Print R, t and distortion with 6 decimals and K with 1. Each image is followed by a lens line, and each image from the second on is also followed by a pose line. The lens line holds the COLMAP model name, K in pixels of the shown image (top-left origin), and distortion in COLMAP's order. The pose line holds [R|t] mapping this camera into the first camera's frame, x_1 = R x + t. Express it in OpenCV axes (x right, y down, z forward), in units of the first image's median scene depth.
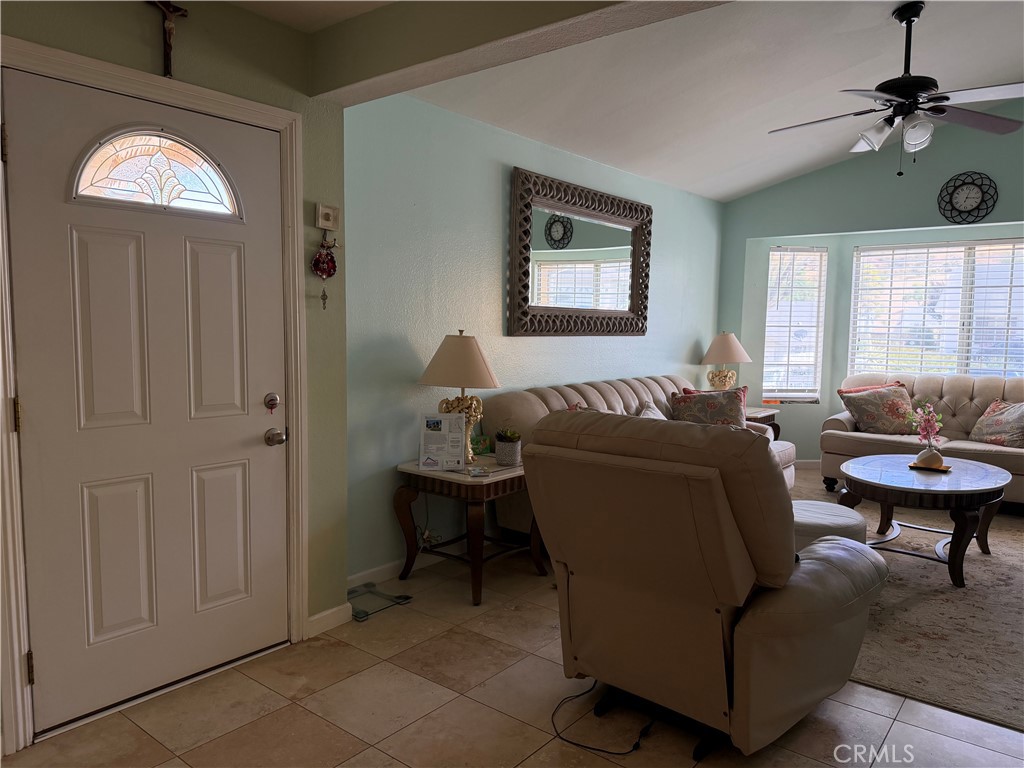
lens RADIAL K [[726.5, 0, 512.5], [0, 726.5, 390.0], [0, 0, 1]] dist [0.026053, -0.035323]
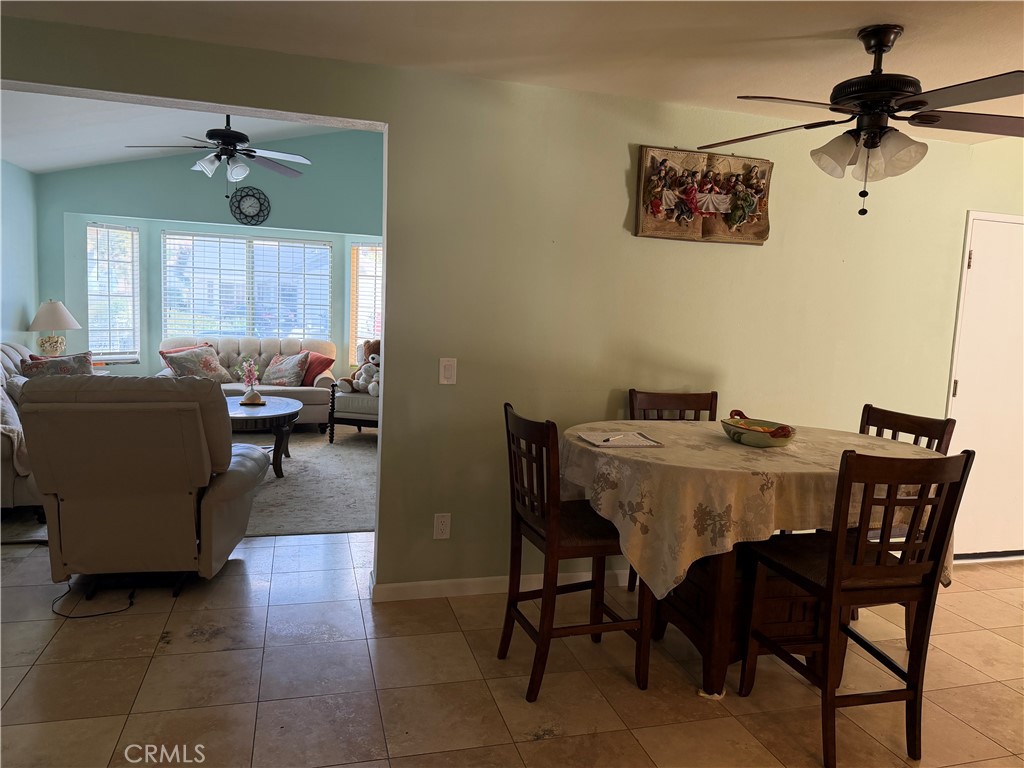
lens RADIAL K [[726.5, 0, 512.5], [0, 726.5, 390.0], [0, 0, 1]] dist [0.026053, -0.035323]
pose [[0.577777, -0.079001, 0.812362, -0.225025], [0.033267, 0.996757, 0.073272, -0.006035], [-0.815516, -0.015310, 0.578531, -0.187910]]
